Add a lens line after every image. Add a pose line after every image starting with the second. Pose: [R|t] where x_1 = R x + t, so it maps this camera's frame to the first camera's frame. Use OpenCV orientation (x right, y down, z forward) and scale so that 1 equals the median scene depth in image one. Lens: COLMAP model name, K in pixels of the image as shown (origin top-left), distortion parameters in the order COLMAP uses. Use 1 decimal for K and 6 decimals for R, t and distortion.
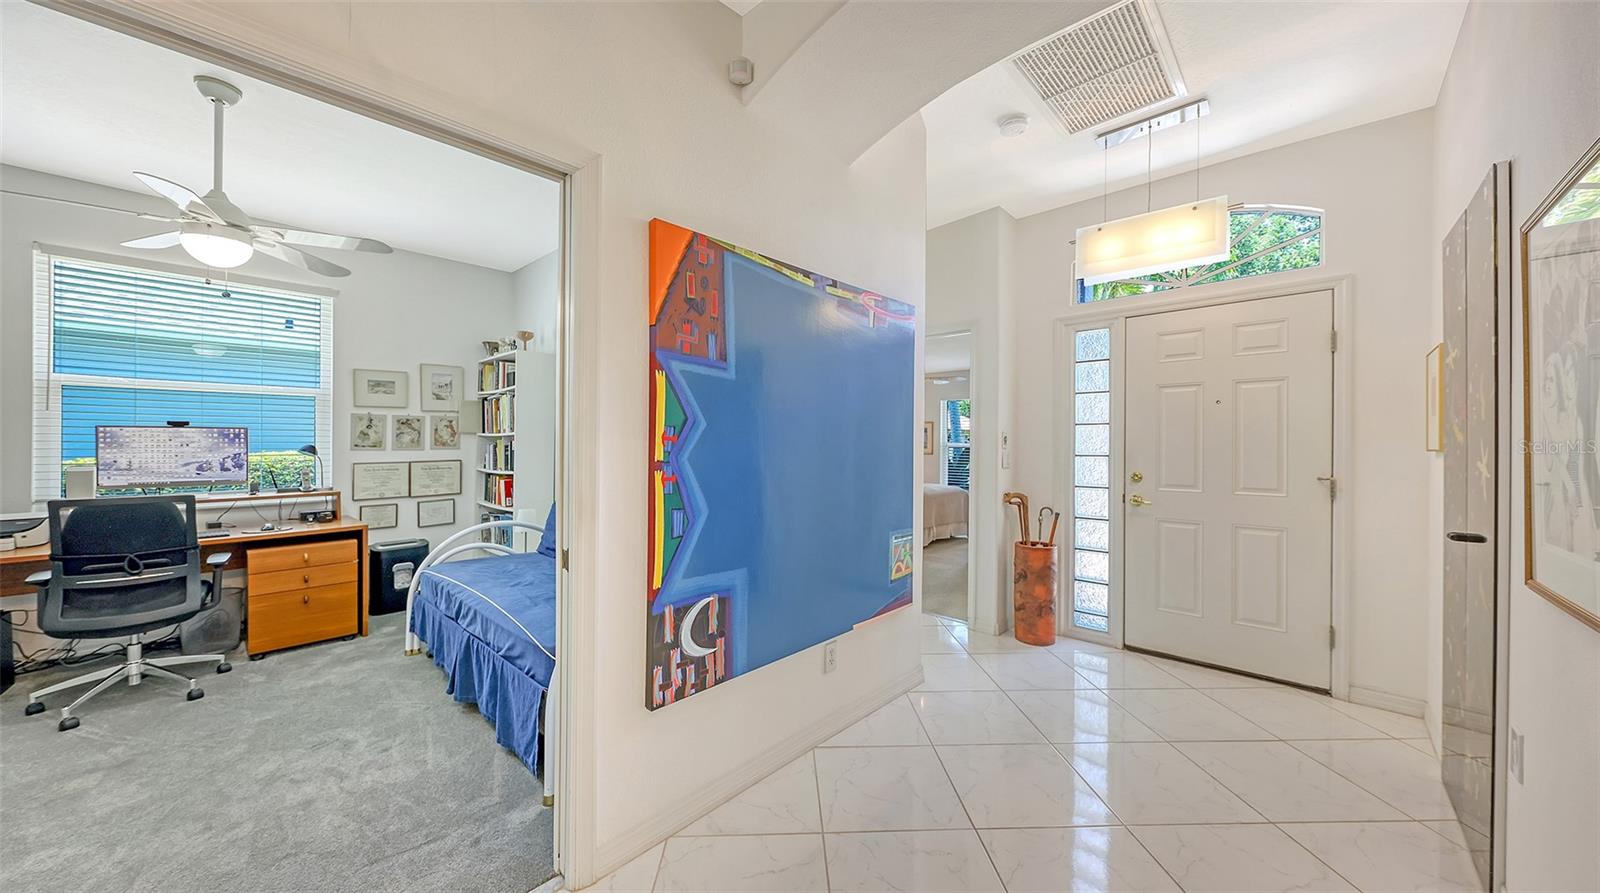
lens RADIAL K [[553.7, 0, 798.8], [0, 553.7, 437.0], [0, 0, 1]] dist [-0.000962, -0.000229]
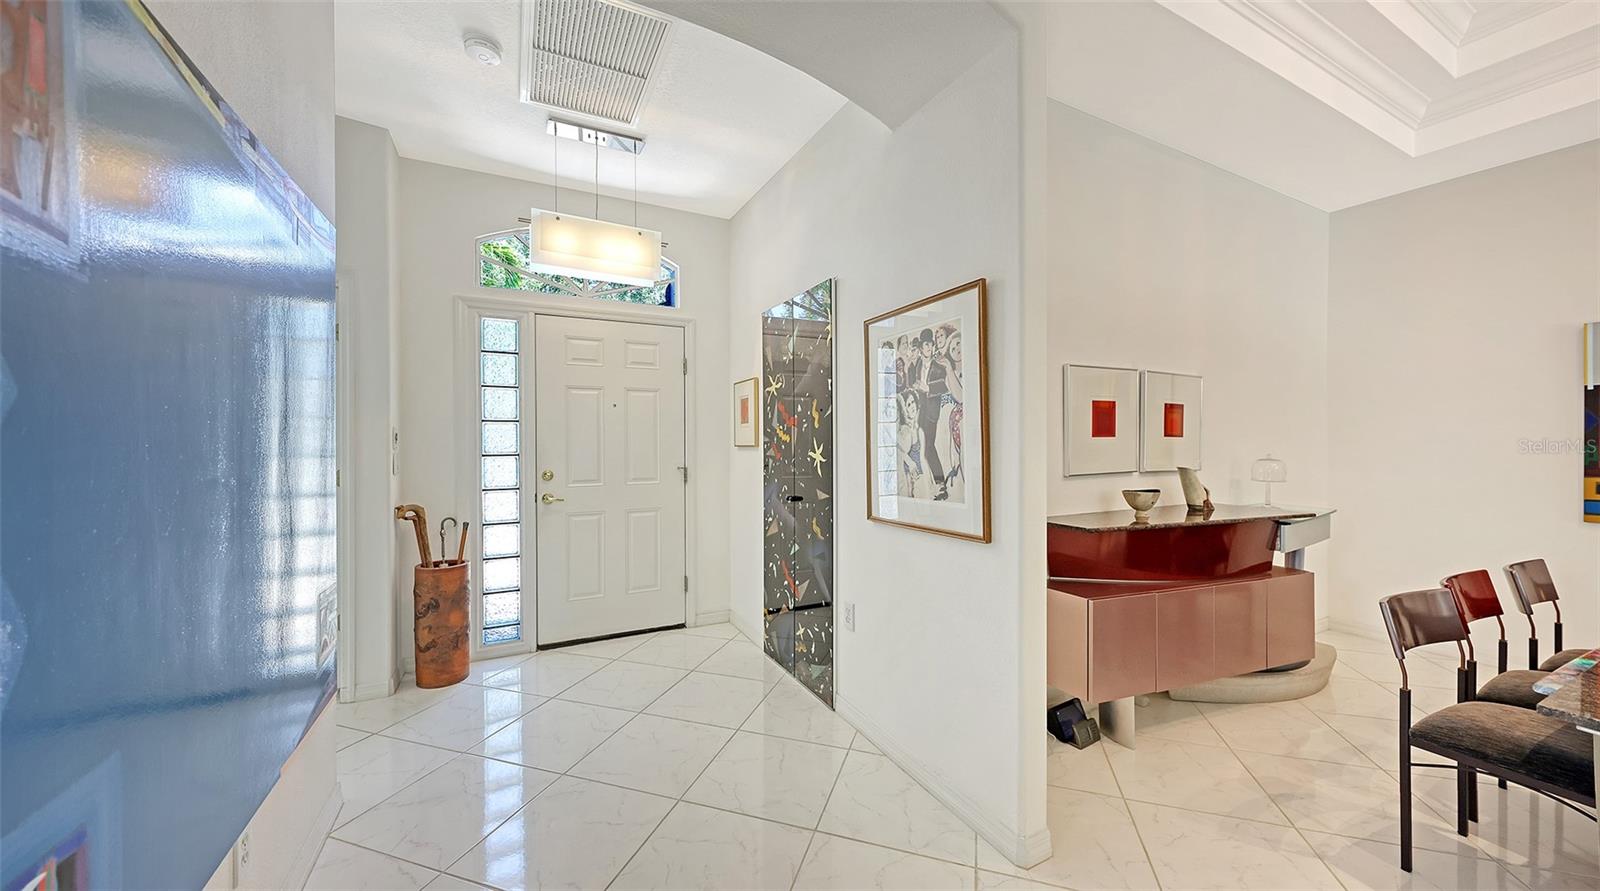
lens RADIAL K [[553.7, 0, 799.2], [0, 553.7, 440.6], [0, 0, 1]] dist [-0.000962, -0.000229]
pose [[0.332824, -0.001810, 0.942987, -0.180382], [-0.008334, 0.999953, 0.004861, 0.000792], [-0.942952, -0.009476, 0.332793, 0.232016]]
